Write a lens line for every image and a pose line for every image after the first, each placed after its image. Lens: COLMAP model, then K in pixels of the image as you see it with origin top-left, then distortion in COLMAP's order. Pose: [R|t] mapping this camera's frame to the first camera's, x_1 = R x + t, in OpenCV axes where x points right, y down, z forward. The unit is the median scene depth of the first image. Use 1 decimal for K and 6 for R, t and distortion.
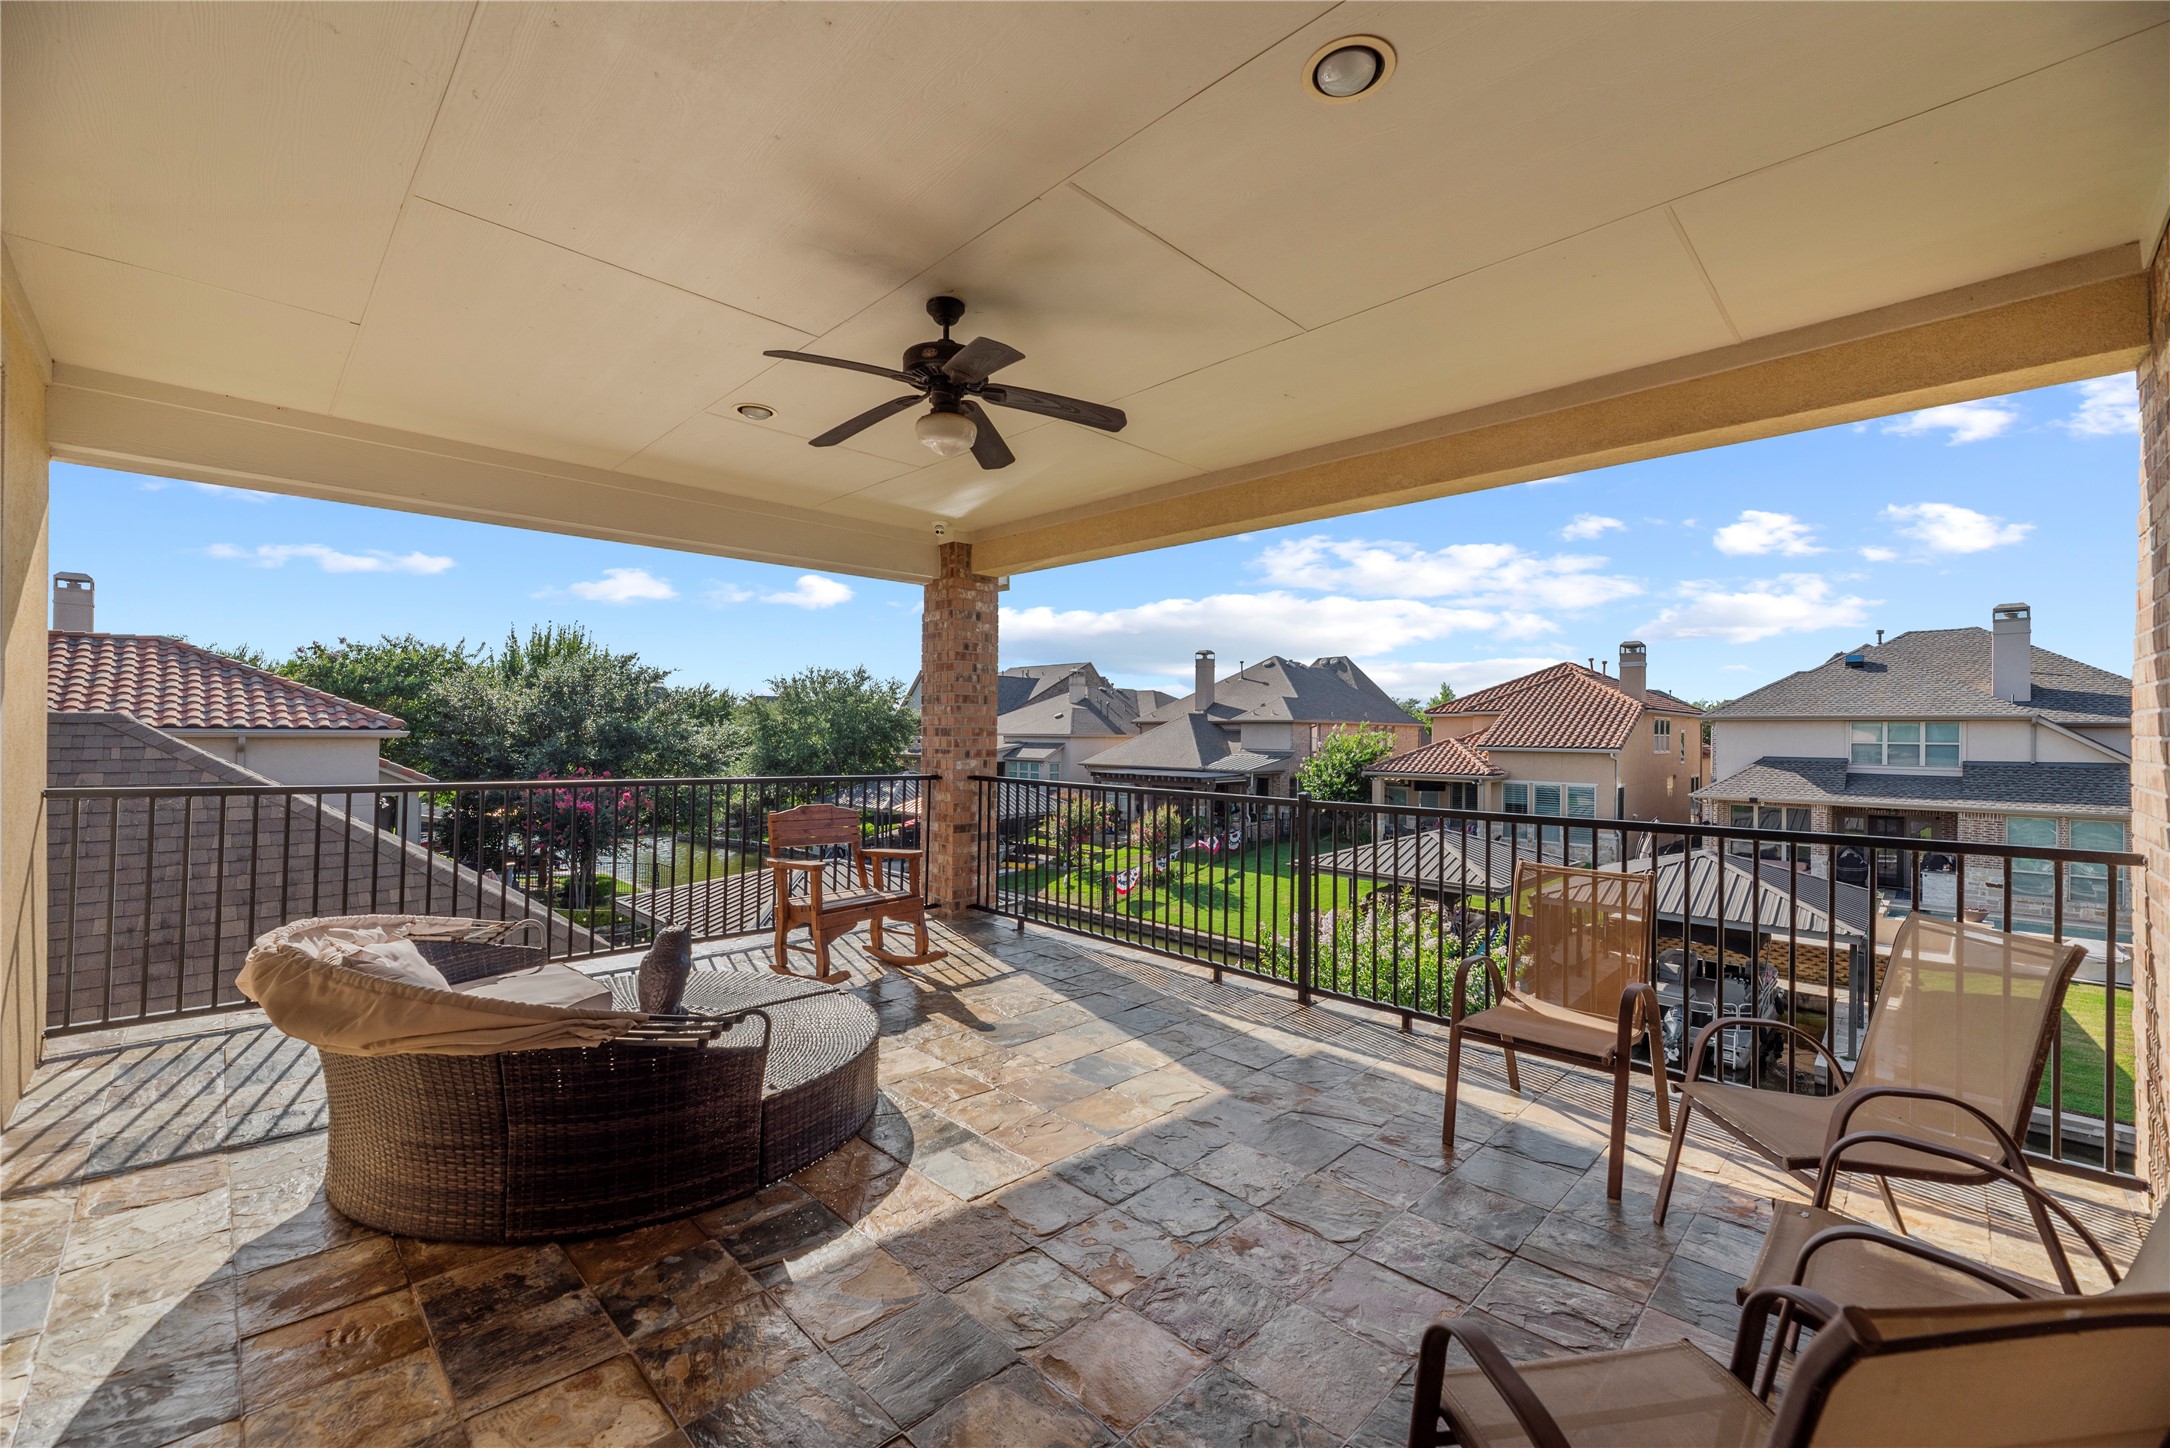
lens RADIAL K [[876.4, 0, 1086.9], [0, 876.4, 727.8], [0, 0, 1]] dist [0.000714, 0.000133]
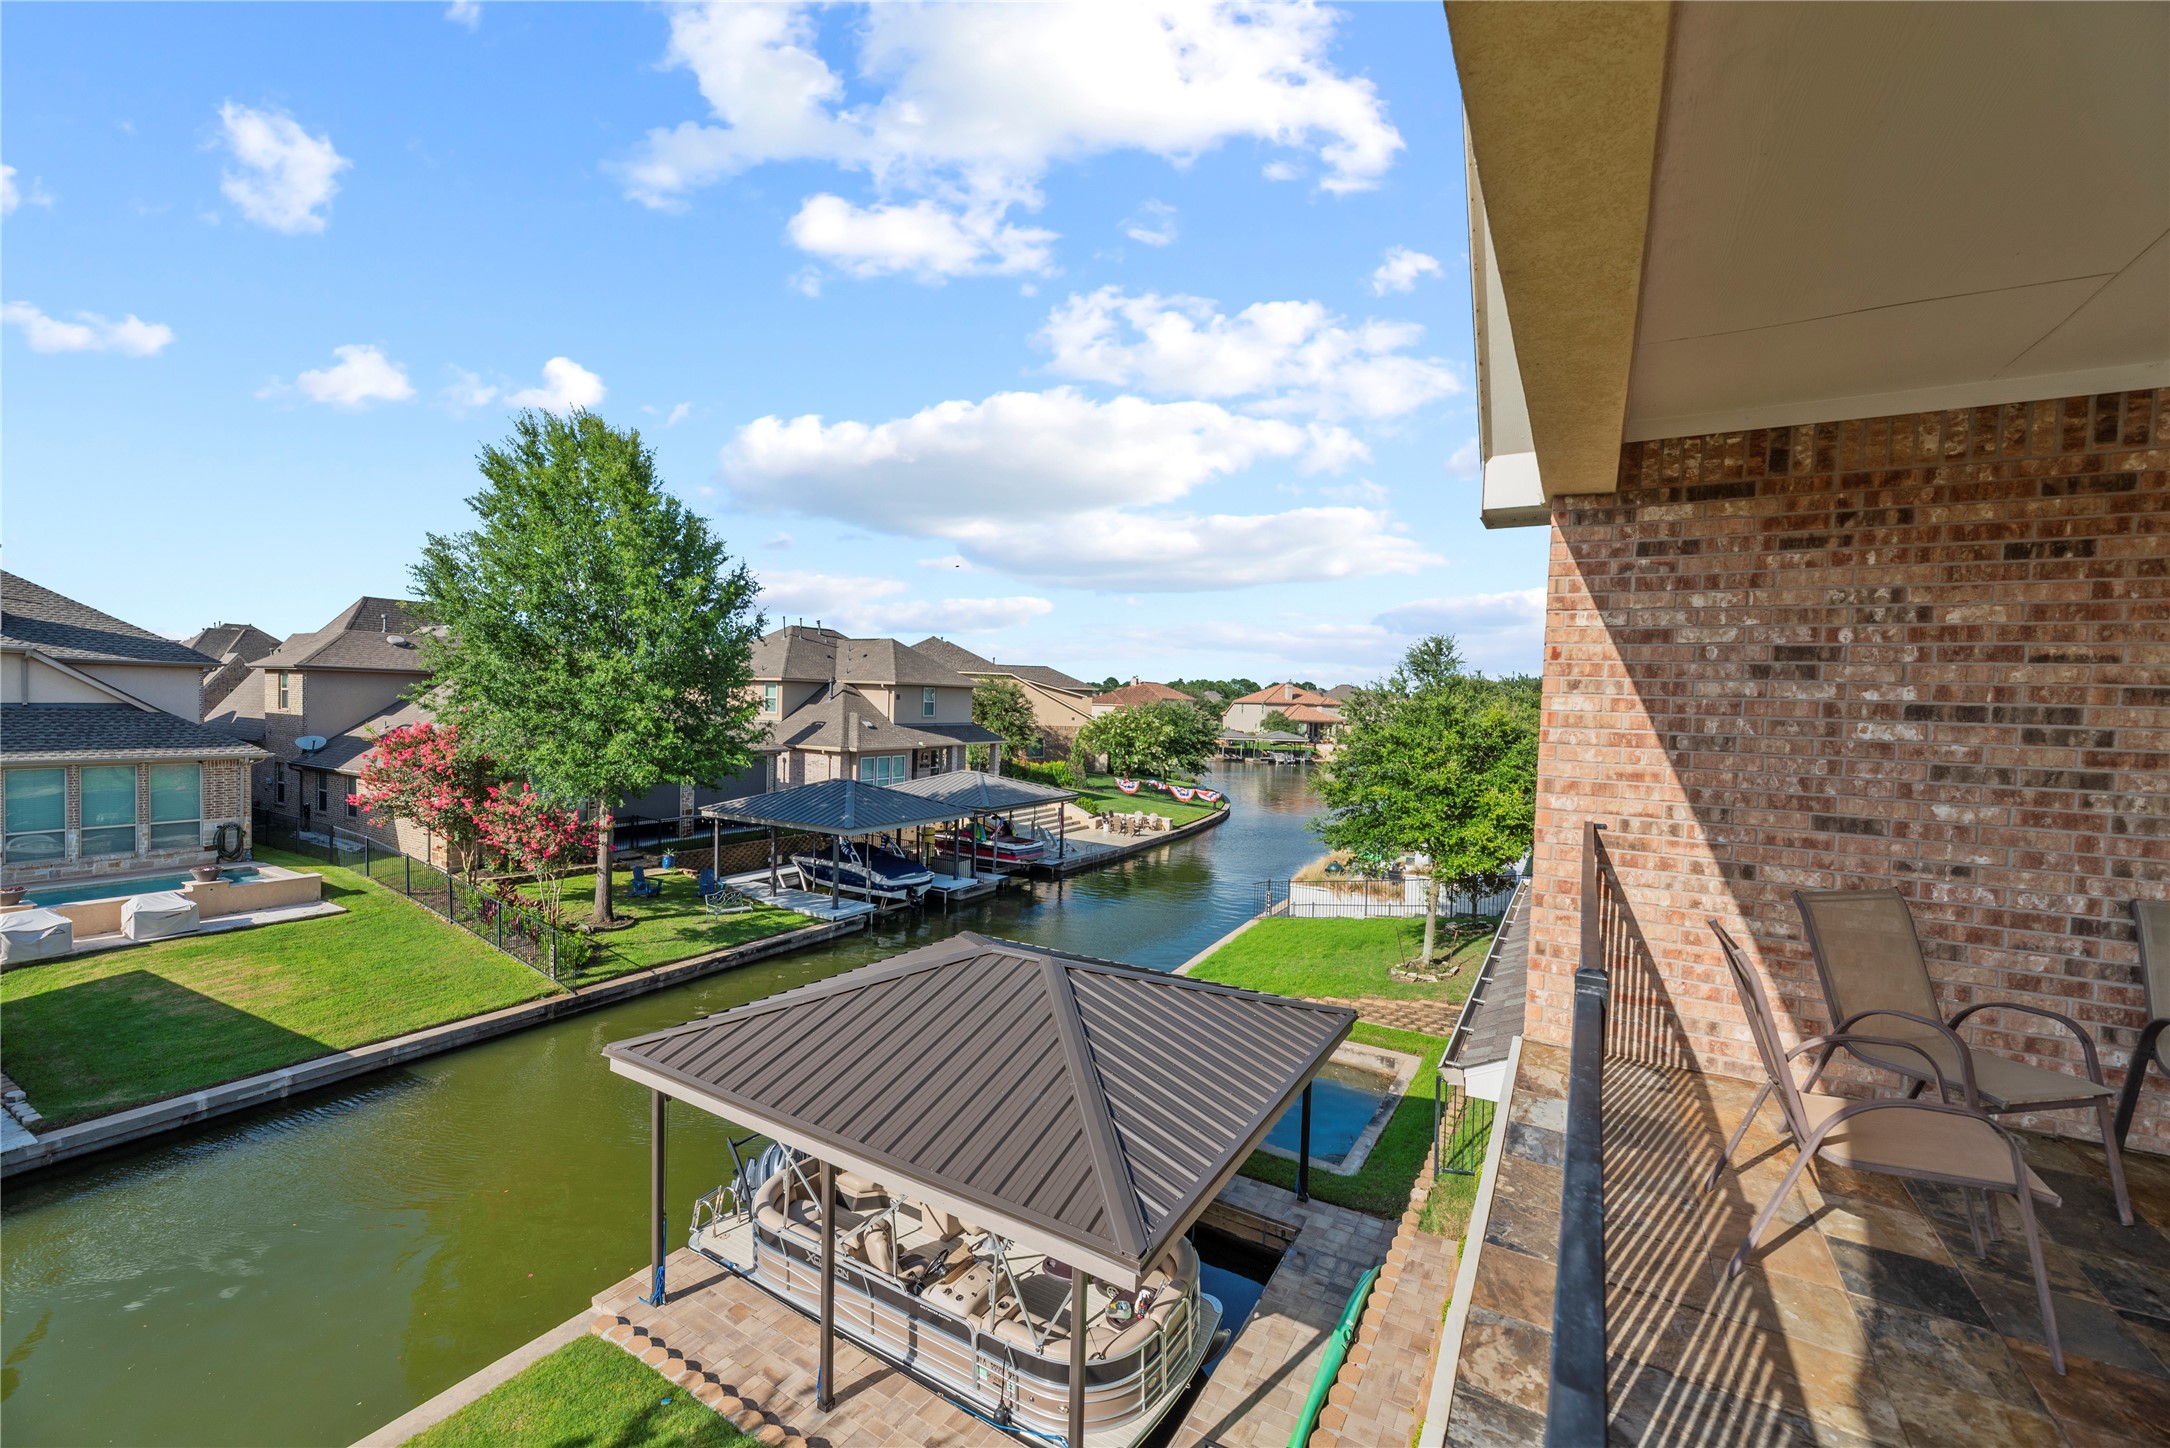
lens RADIAL K [[876.4, 0, 1086.9], [0, 876.4, 727.8], [0, 0, 1]] dist [0.000714, 0.000133]
pose [[-0.255798, -0.042377, 0.965801, -0.008443], [-0.032247, 0.998857, 0.035286, -0.000493], [-0.966192, -0.022118, -0.256872, 0.198015]]
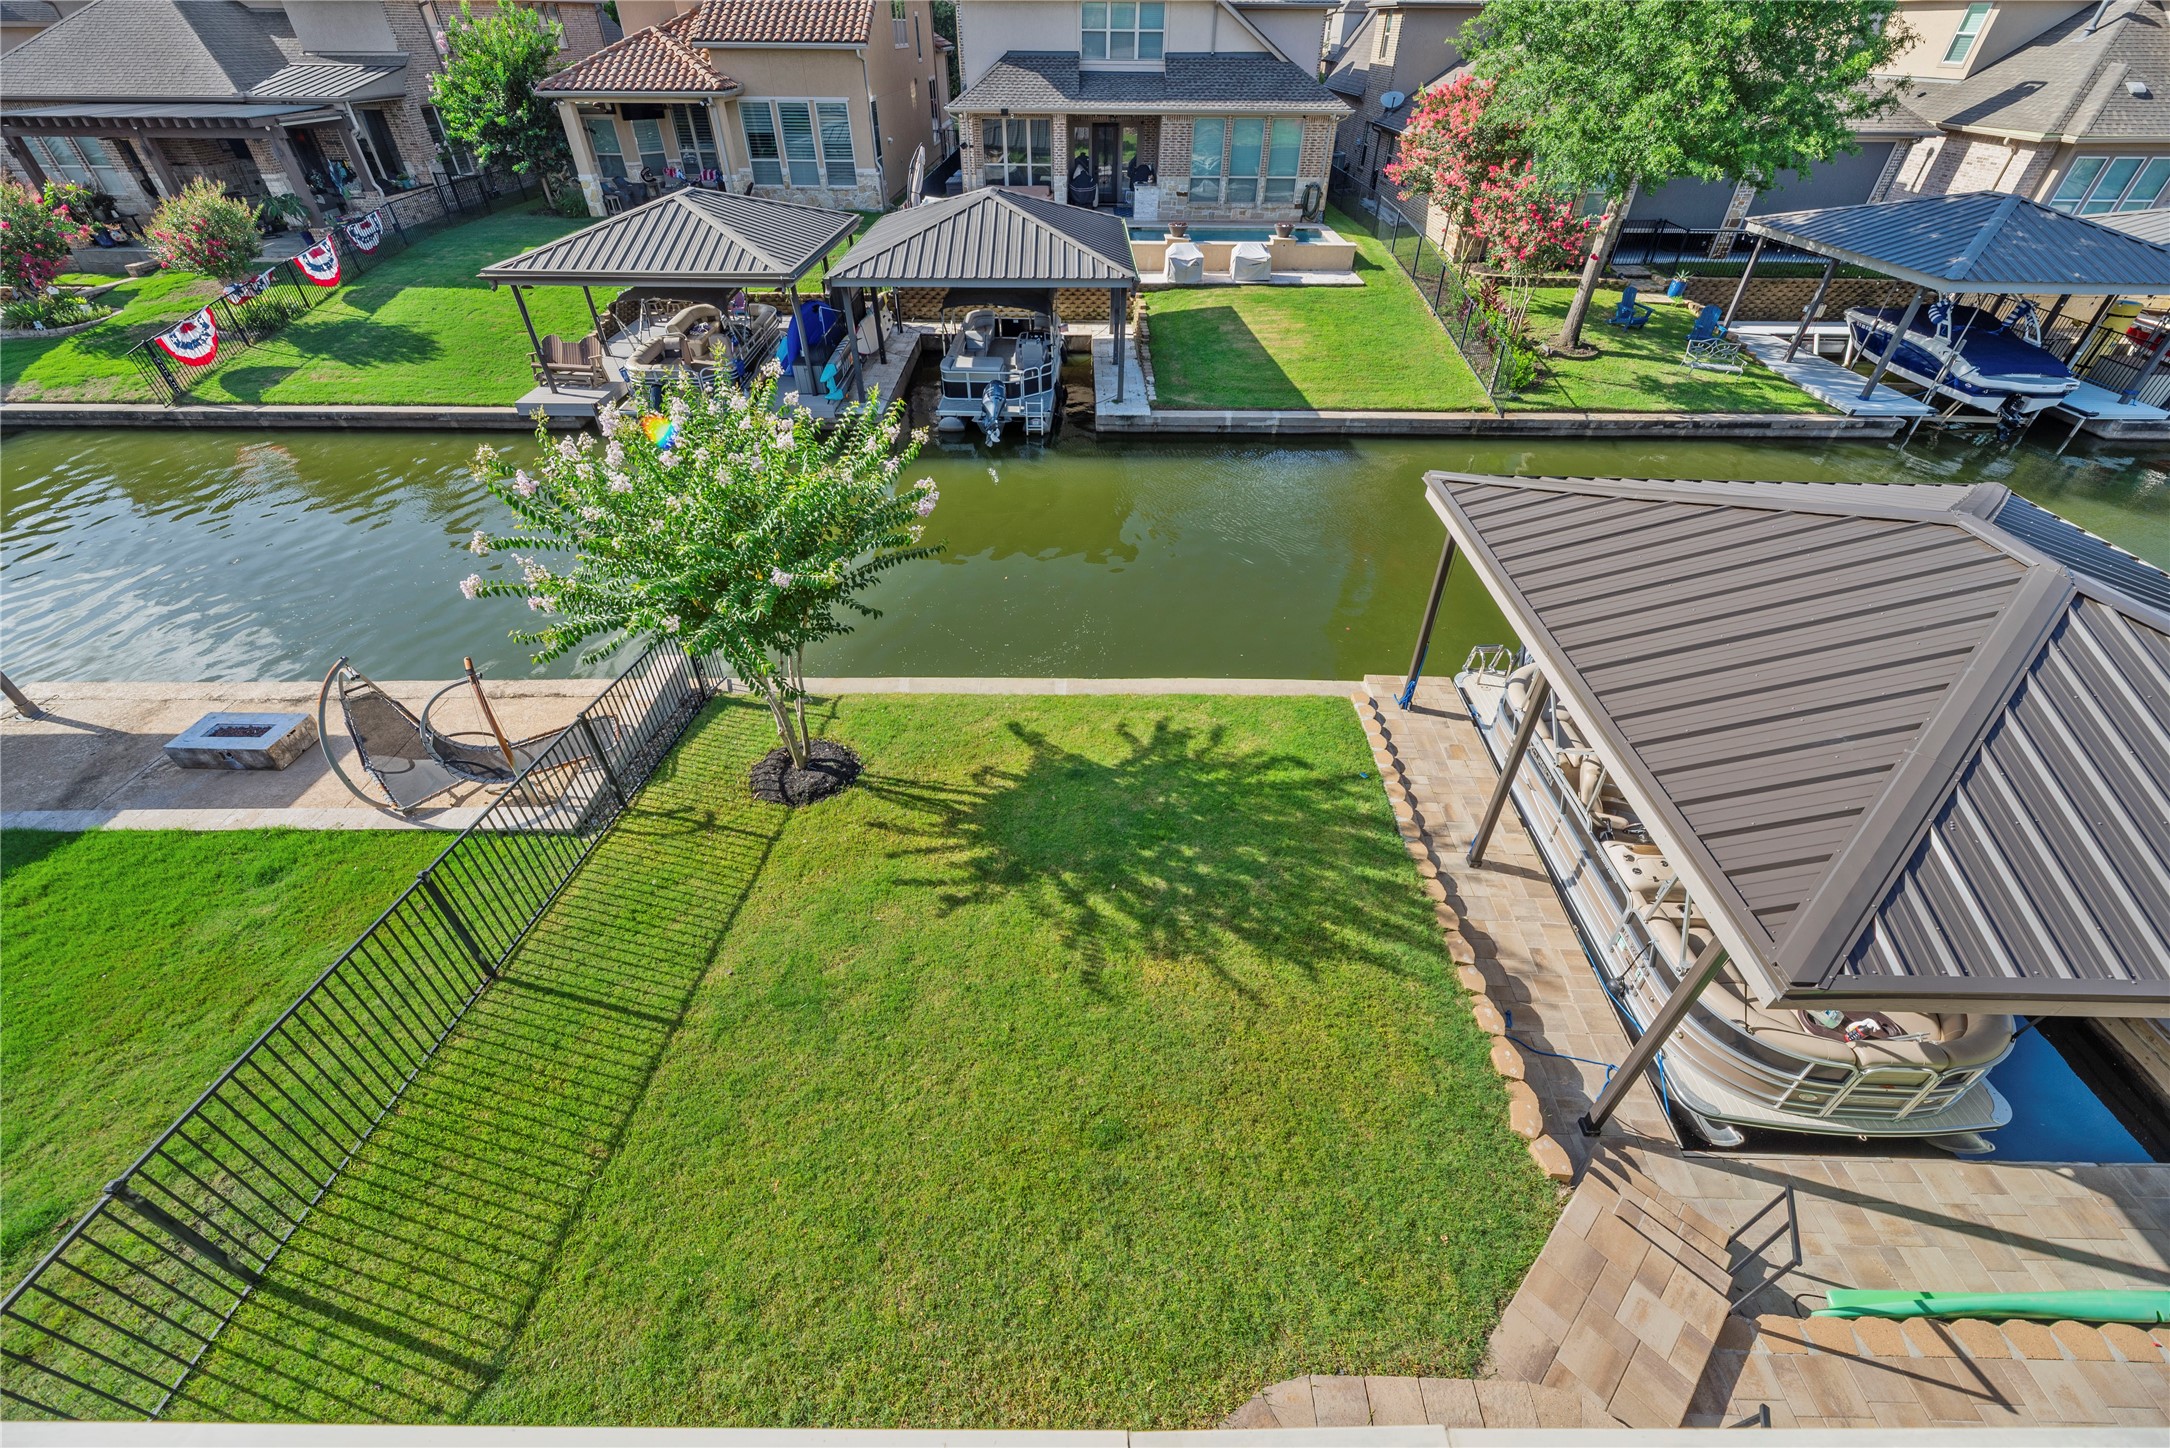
lens RADIAL K [[876.4, 0, 1086.9], [0, 876.4, 727.8], [0, 0, 1]] dist [0.000714, 0.000133]
pose [[0.709234, -0.443333, 0.548127, 0.036161], [-0.003533, 0.775270, 0.631620, 0.002950], [-0.704964, -0.449903, 0.548282, 0.150412]]
